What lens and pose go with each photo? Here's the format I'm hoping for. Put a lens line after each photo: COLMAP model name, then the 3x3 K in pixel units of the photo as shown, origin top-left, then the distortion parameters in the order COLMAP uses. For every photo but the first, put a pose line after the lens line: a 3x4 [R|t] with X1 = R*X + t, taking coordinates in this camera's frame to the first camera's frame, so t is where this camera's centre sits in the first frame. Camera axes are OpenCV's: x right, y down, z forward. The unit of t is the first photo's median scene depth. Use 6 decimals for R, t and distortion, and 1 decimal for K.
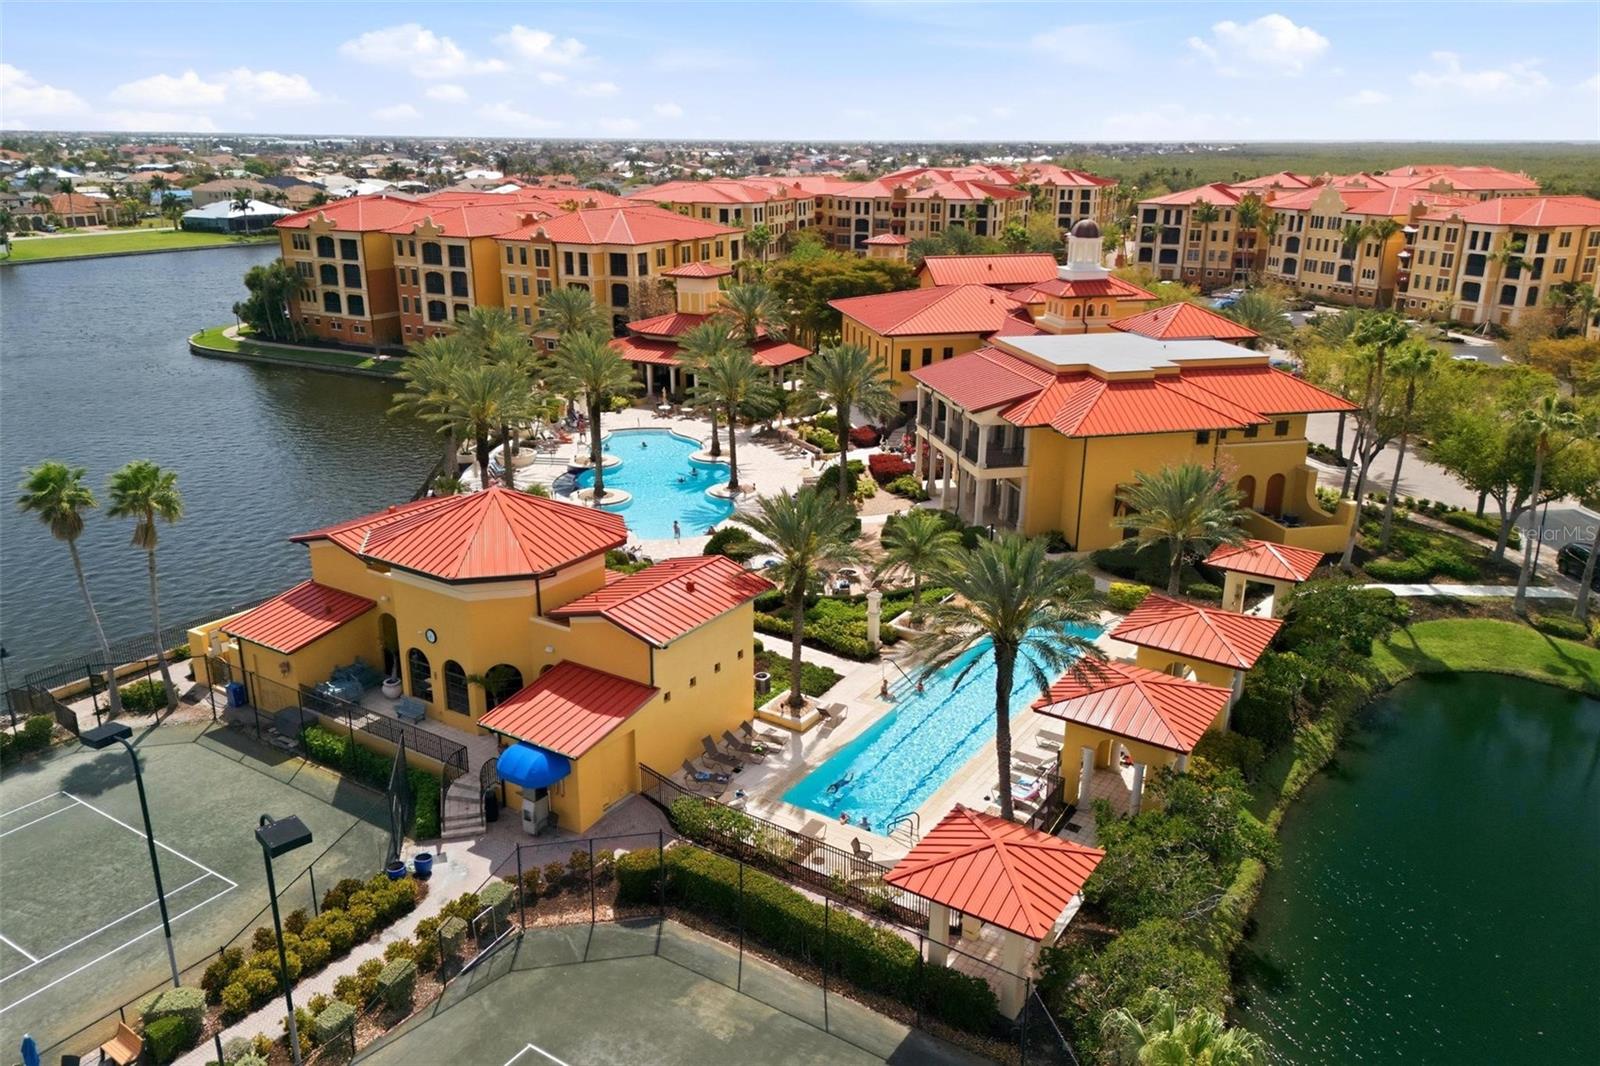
lens RADIAL K [[1180.6, 0, 796.3], [0, 1180.6, 539.2], [0, 0, 1]] dist [0.062424, -0.055588]
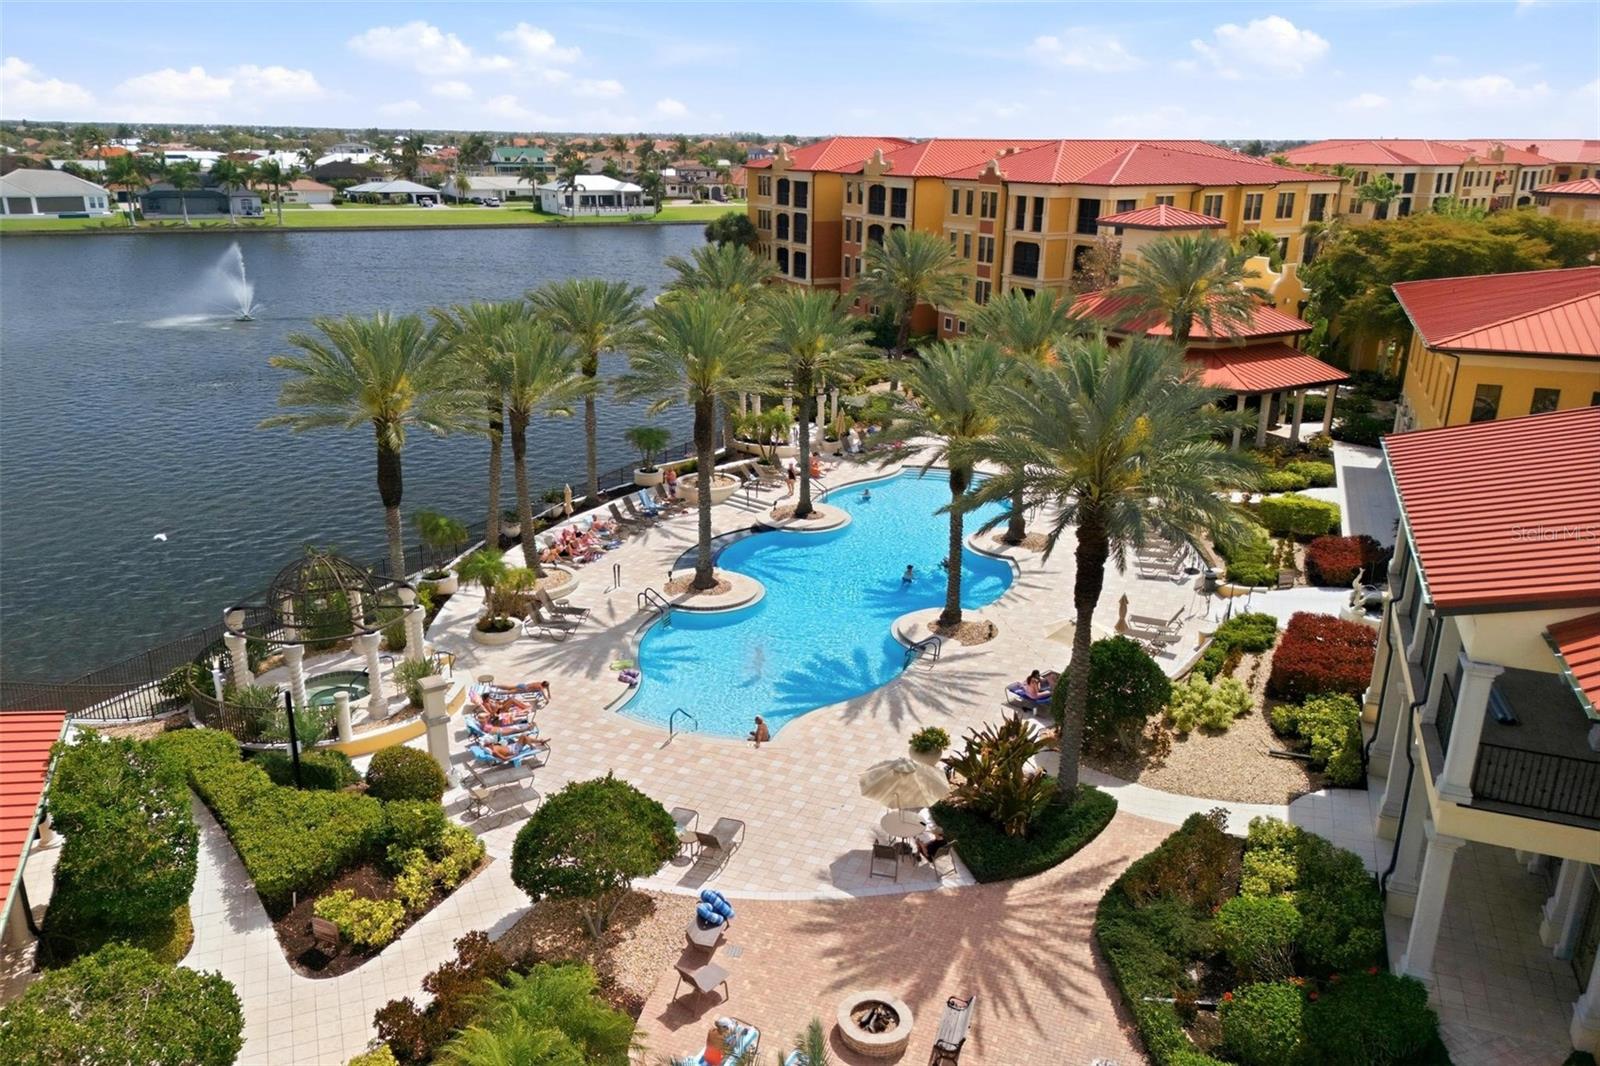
lens RADIAL K [[1180.6, 0, 788.3], [0, 1180.6, 534.8], [0, 0, 1]] dist [0.062424, -0.055588]
pose [[0.833279, 0.178947, -0.523090, 0.078824], [-0.181270, 0.982296, 0.047276, -0.052129], [0.522290, 0.055427, 0.850965, 0.319134]]
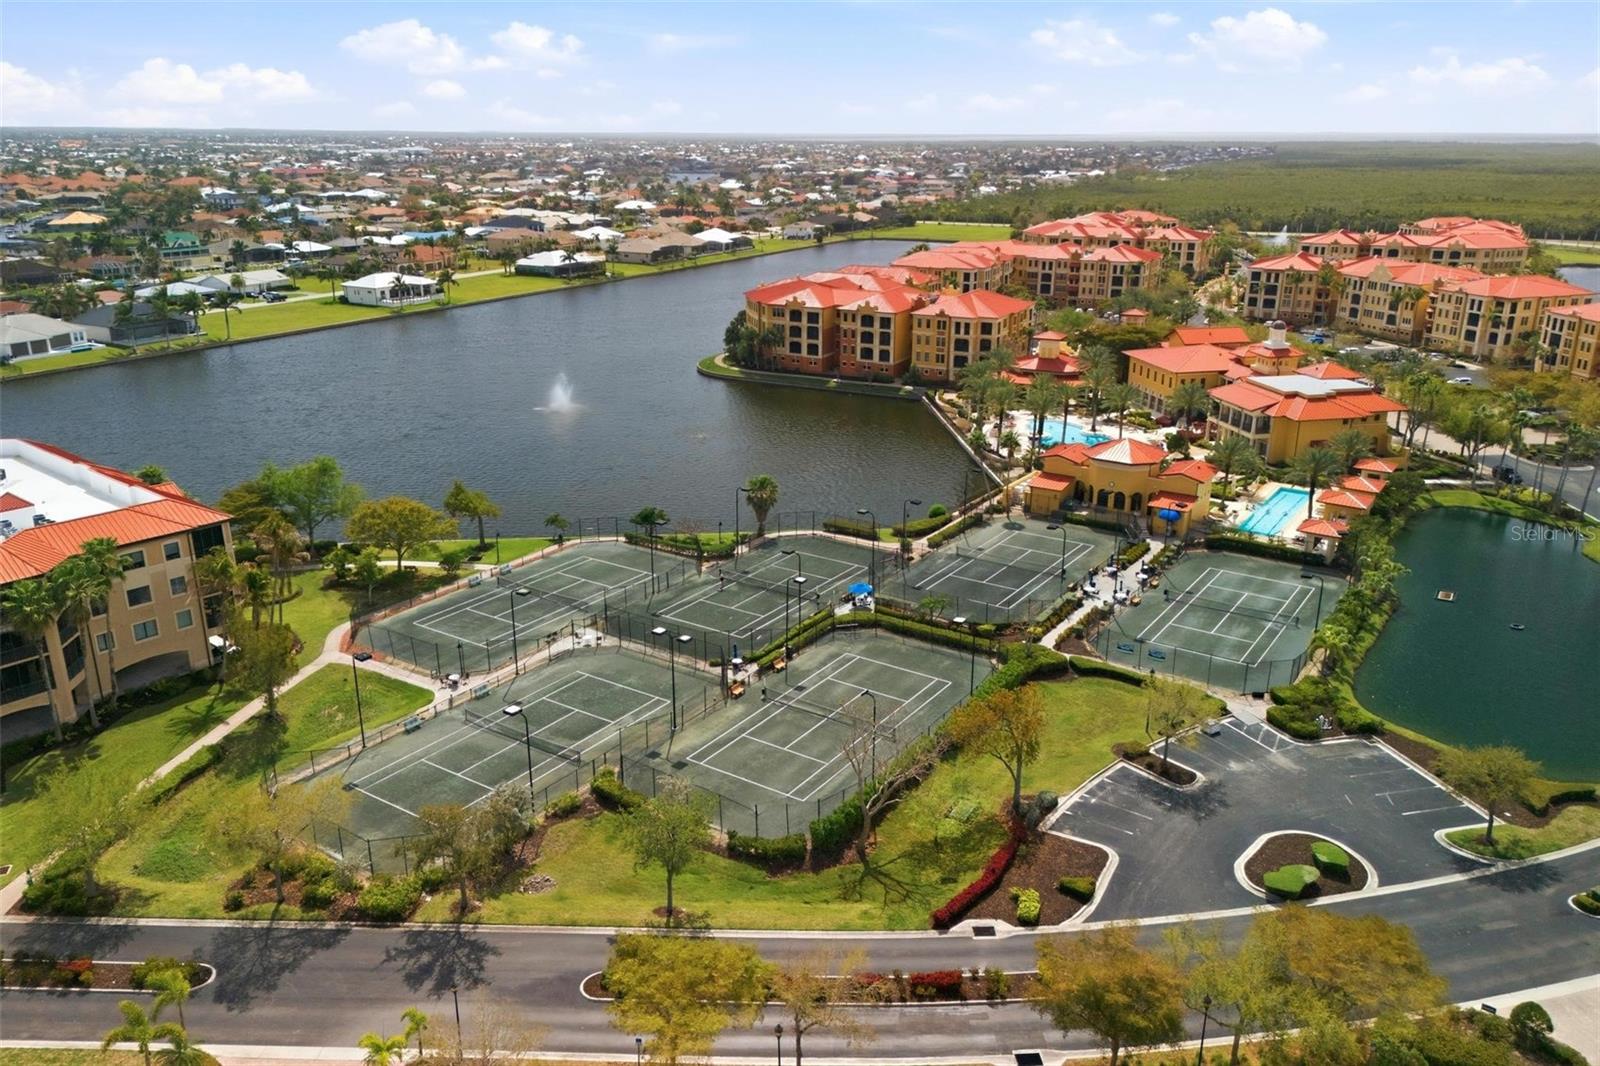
lens RADIAL K [[1180.6, 0, 800.9], [0, 1180.6, 539.3], [0, 0, 1]] dist [0.062424, -0.055588]
pose [[0.999911, 0.000850, -0.013337, -0.363996], [-0.000780, 0.999986, 0.005252, 0.070425], [0.013341, -0.005241, 0.999897, -0.717480]]
